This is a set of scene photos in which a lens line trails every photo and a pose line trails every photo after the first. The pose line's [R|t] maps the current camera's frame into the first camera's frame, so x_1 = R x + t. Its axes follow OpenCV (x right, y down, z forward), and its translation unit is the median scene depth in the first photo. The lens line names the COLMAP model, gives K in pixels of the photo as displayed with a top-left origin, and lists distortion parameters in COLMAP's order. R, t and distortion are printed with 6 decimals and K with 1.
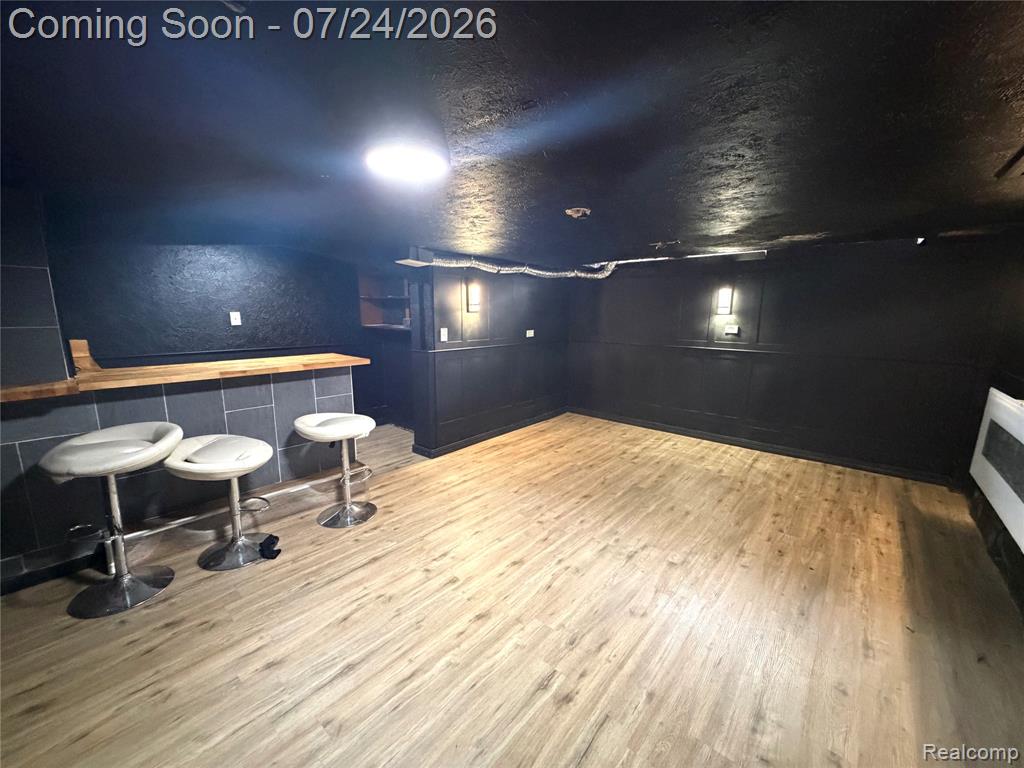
lens RADIAL K [[407.2, 0, 509.7], [0, 407.2, 386.5], [0, 0, 1]] dist [-0.000796, 0.000235]
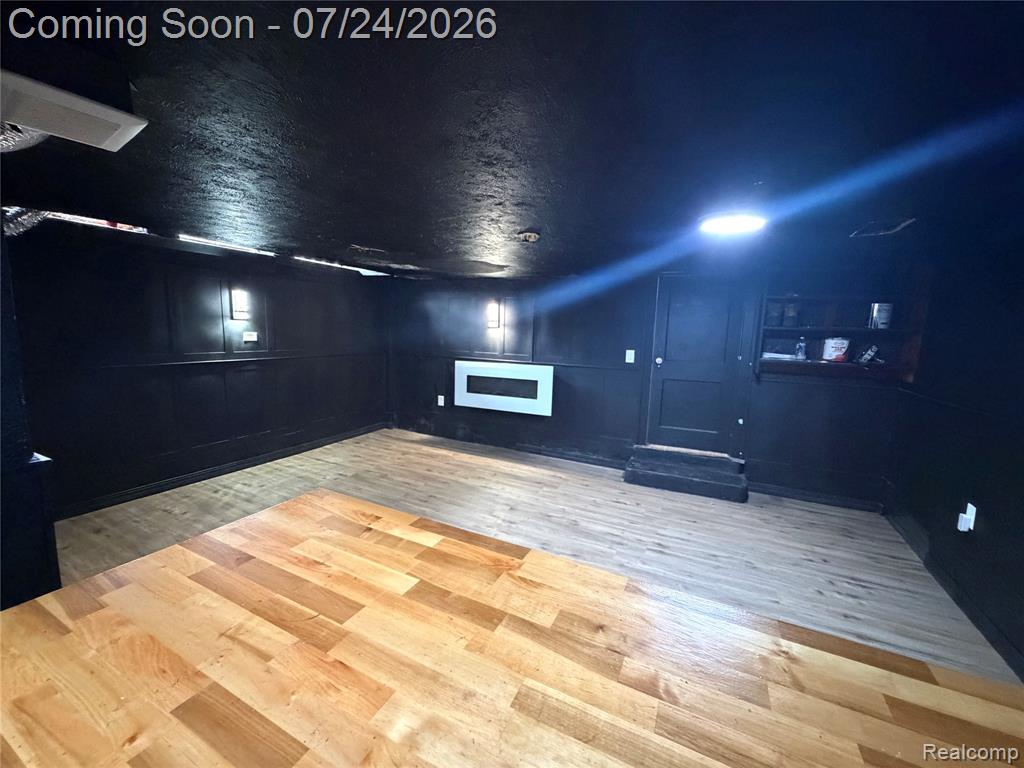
lens RADIAL K [[407.2, 0, 512.2], [0, 407.2, 381.9], [0, 0, 1]] dist [-0.000796, 0.000235]
pose [[-0.244734, -0.143111, 0.958970, -0.515150], [0.145221, 0.972480, 0.182189, -0.137605], [-0.958653, 0.183851, -0.217217, 0.736693]]
